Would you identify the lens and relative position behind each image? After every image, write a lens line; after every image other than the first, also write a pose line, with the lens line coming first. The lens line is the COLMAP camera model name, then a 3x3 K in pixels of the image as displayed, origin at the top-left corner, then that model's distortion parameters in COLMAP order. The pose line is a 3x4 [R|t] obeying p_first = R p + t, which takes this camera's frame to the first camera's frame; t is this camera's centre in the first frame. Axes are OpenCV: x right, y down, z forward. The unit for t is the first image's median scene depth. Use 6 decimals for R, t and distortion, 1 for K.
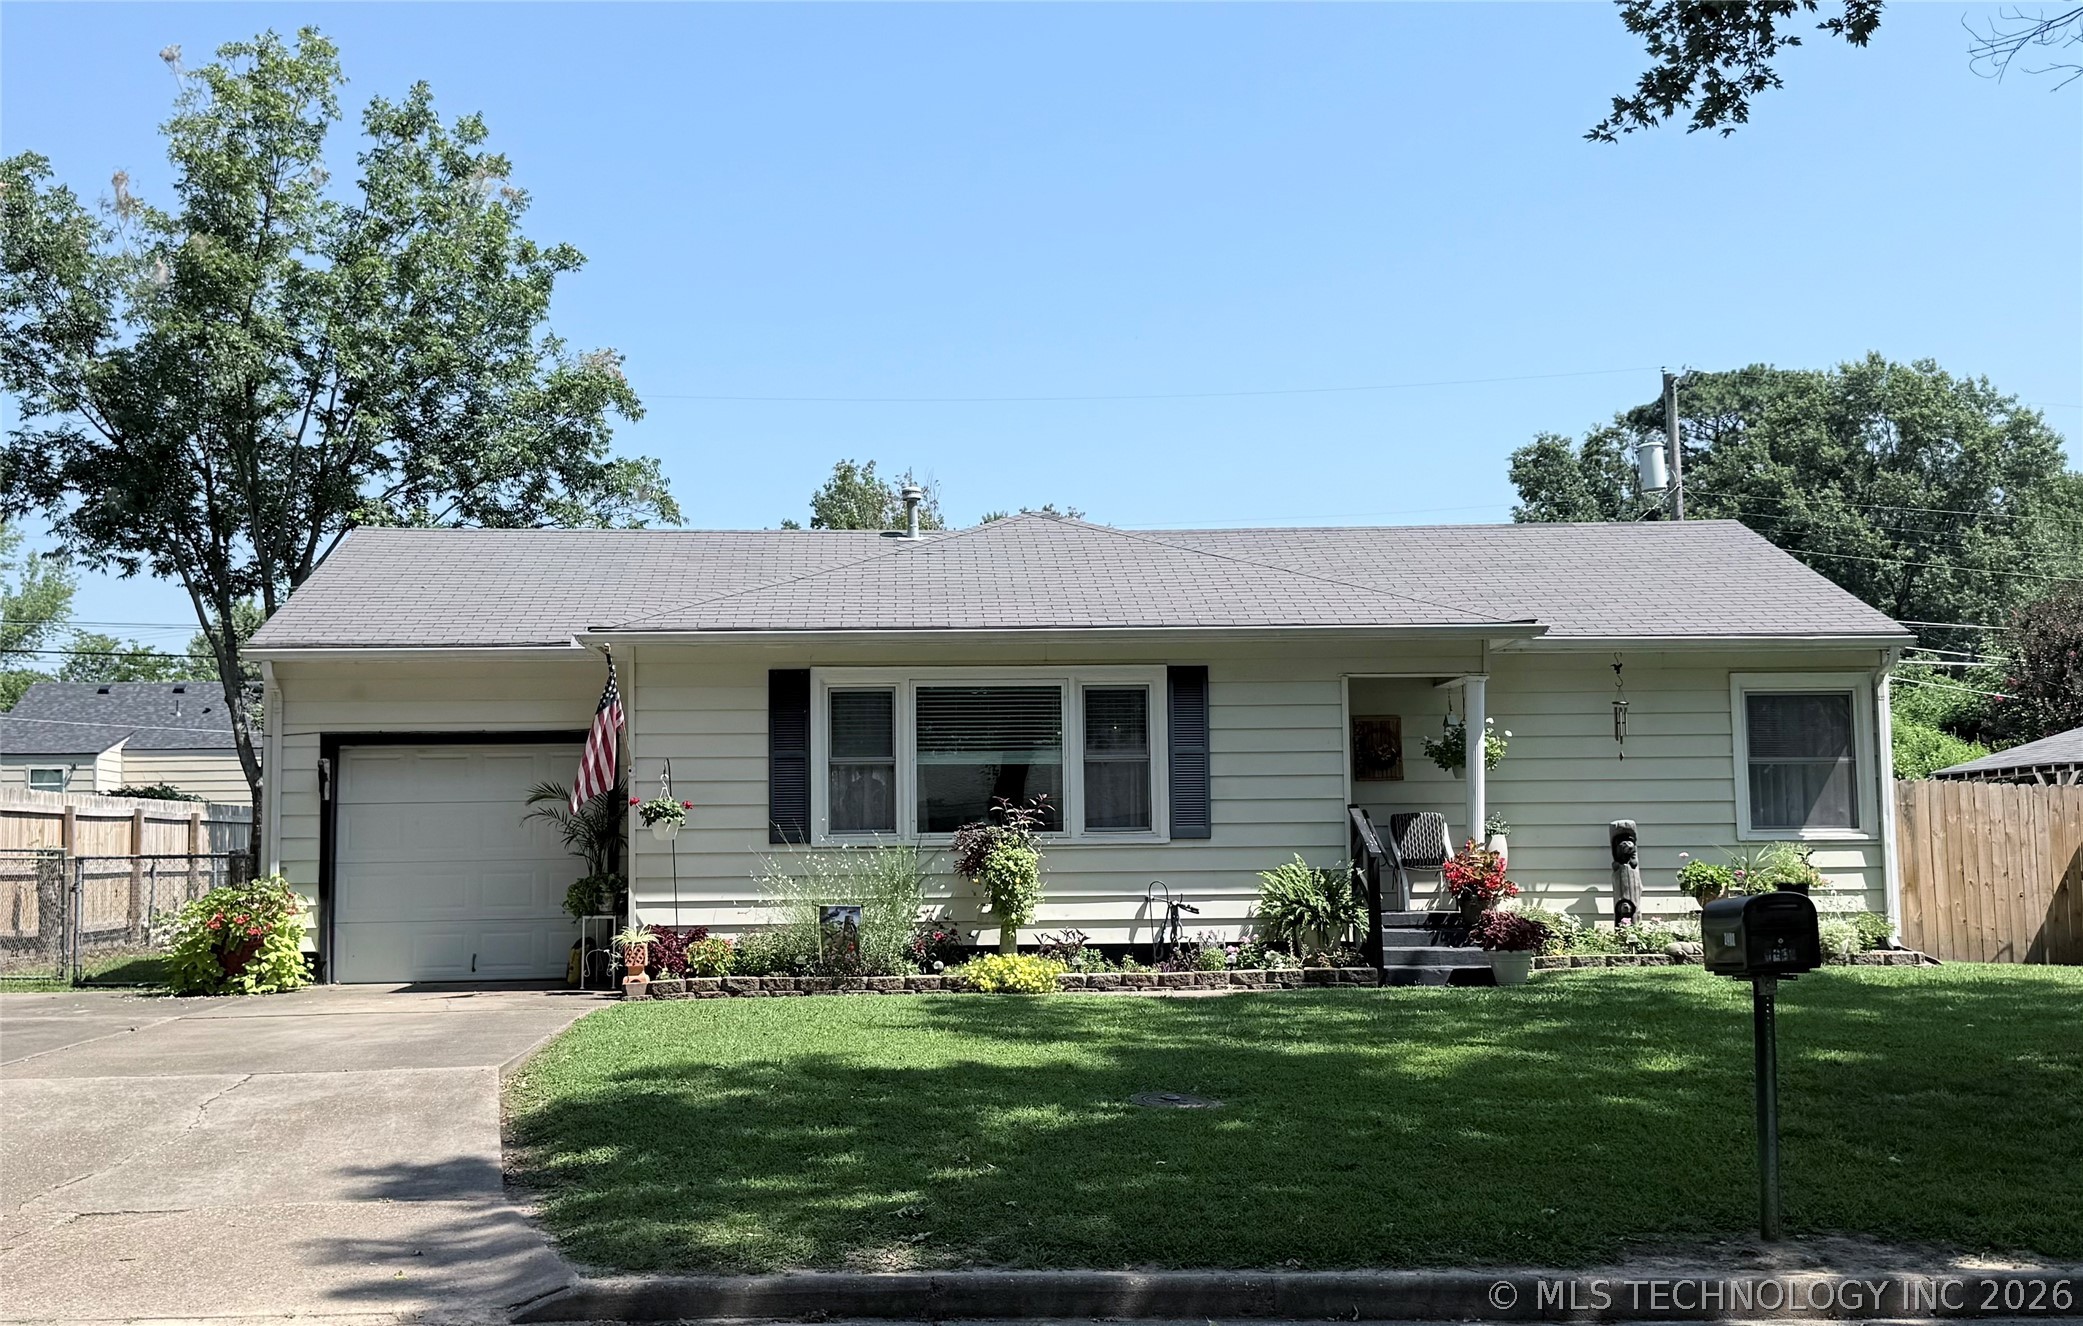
lens RADIAL K [[2149.1, 0, 1033.3], [0, 2149.1, 652.3], [0, 0, 1]] dist [0.050441, 0.000000]
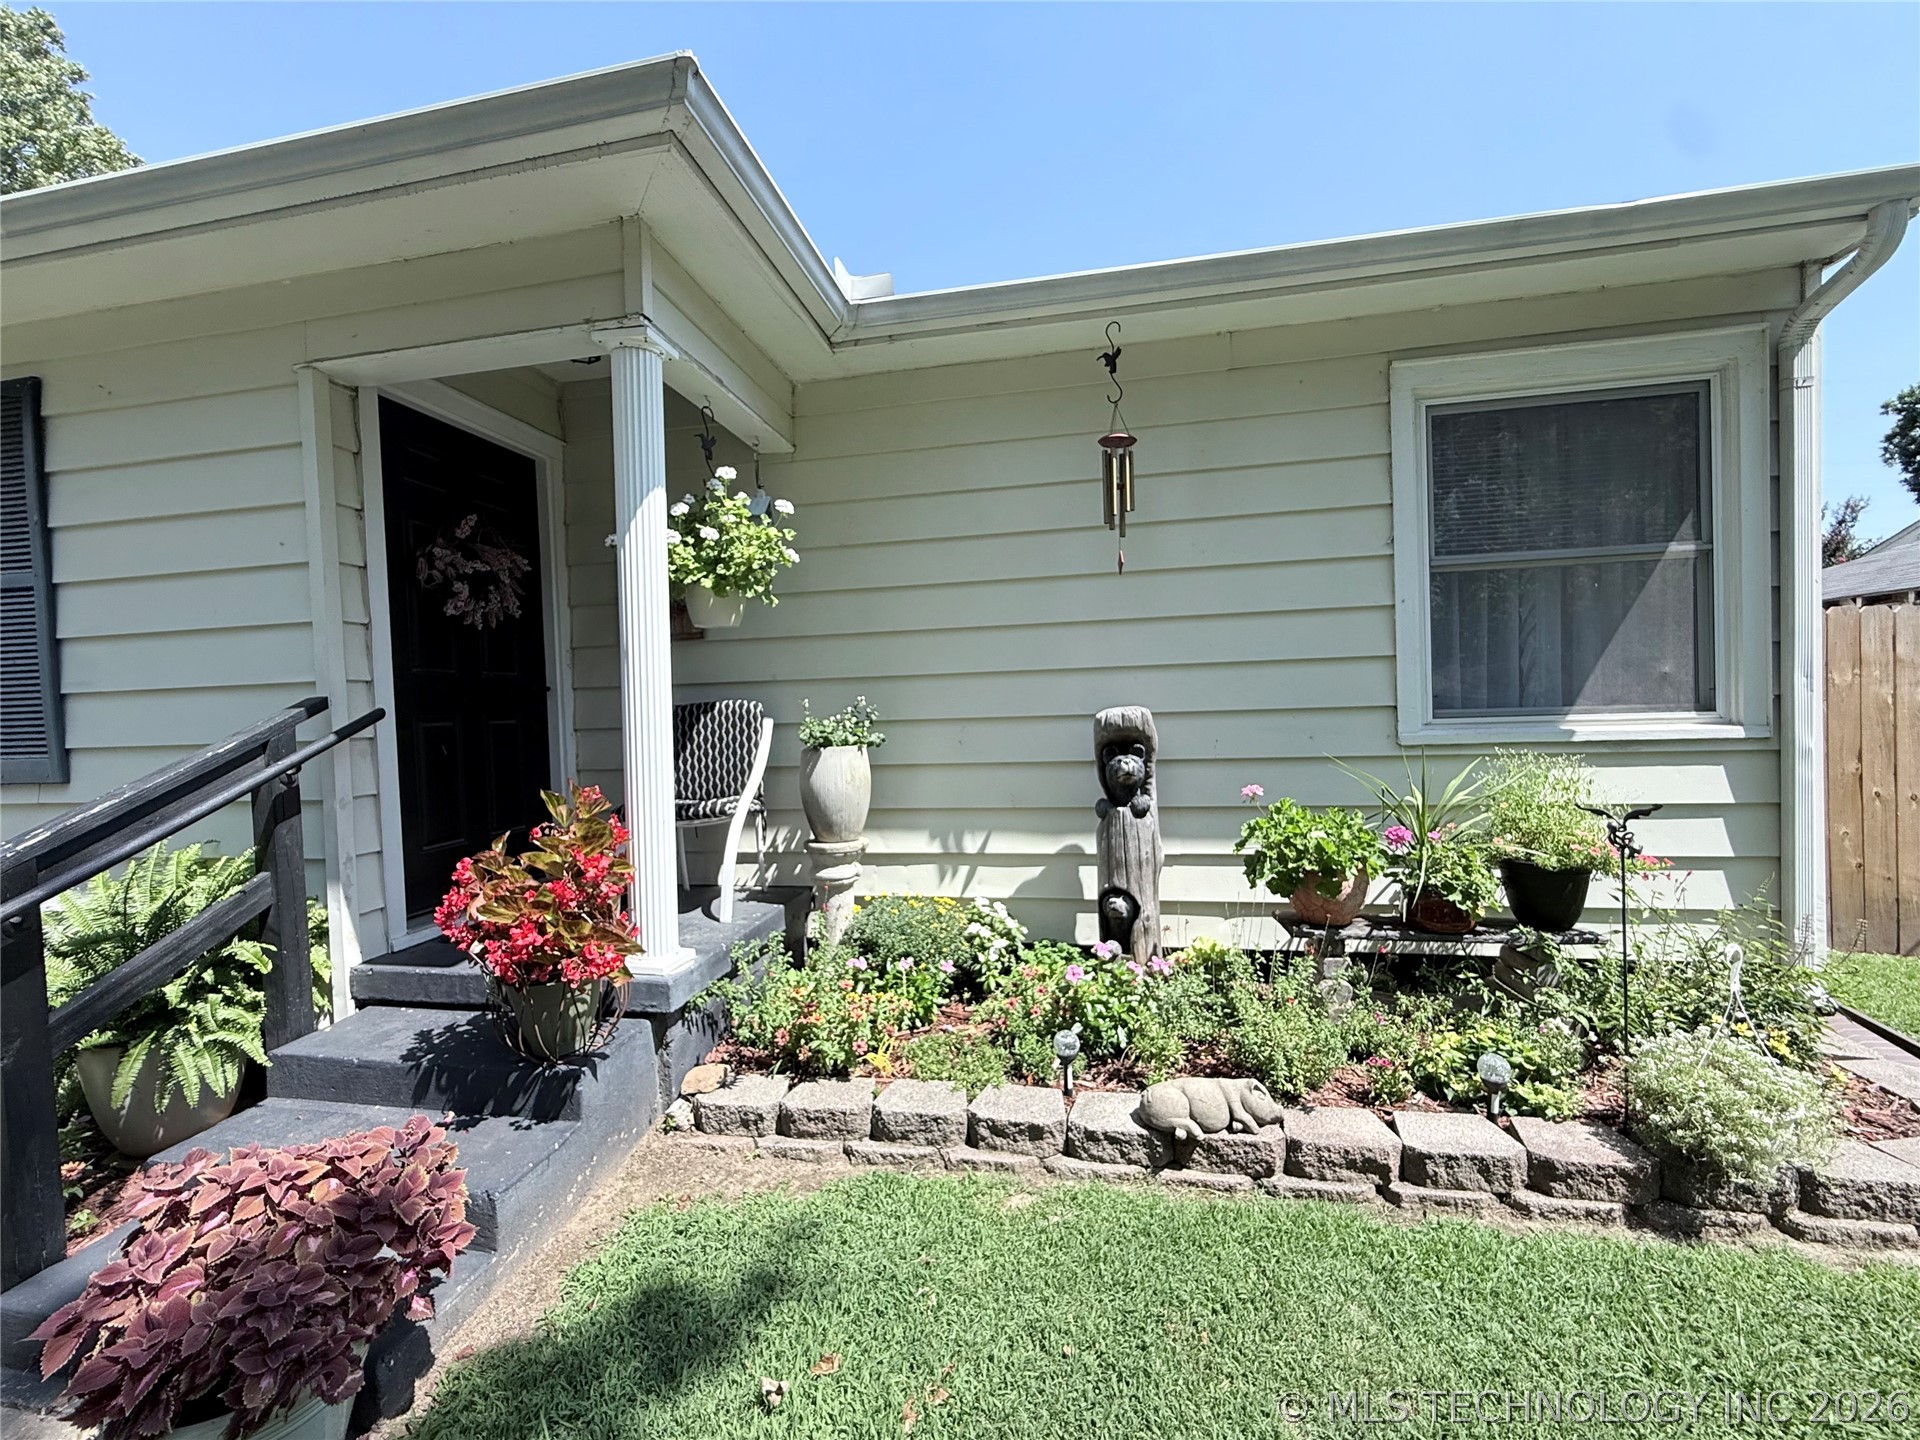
lens RADIAL K [[763.1, 0, 963.7], [0, 763.1, 725.8], [0, 0, 1]] dist [-0.000426, 0.000426]
pose [[0.974704, -0.016631, -0.222879, 0.292376], [0.045994, 0.990809, 0.127211, 0.063055], [0.218715, -0.134245, 0.966510, 0.885681]]
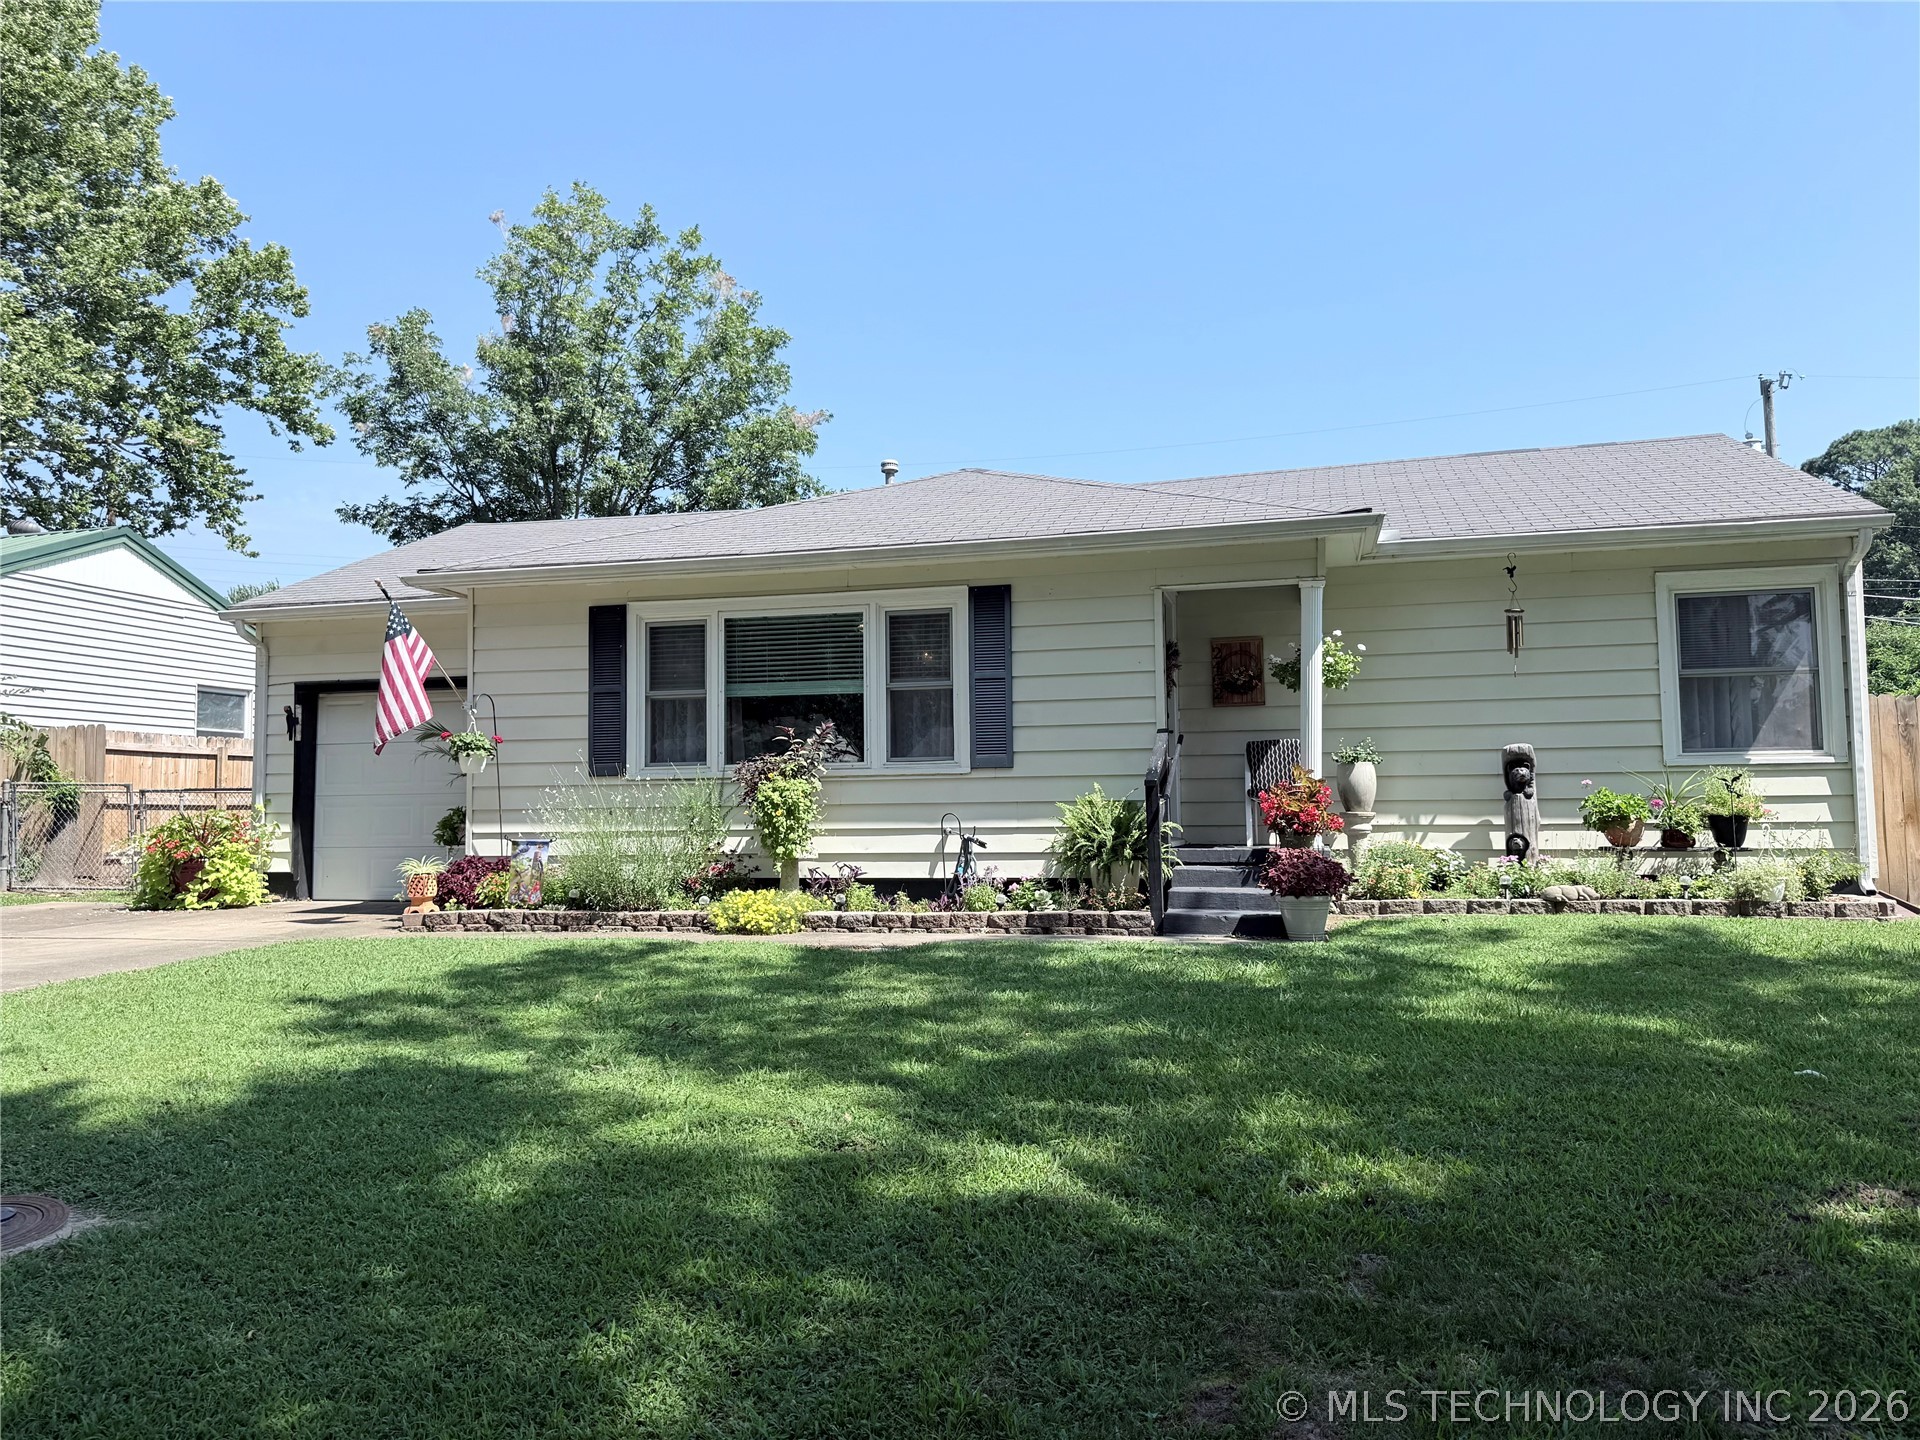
lens RADIAL K [[1339.5, 0, 968.4], [0, 1339.5, 722.3], [0, 0, 1]] dist [0.030662, -0.035690]
pose [[0.957750, -0.017851, -0.287047, 0.228671], [0.030444, 0.998757, 0.039469, 0.042592], [0.285986, -0.046540, 0.957103, 0.431345]]
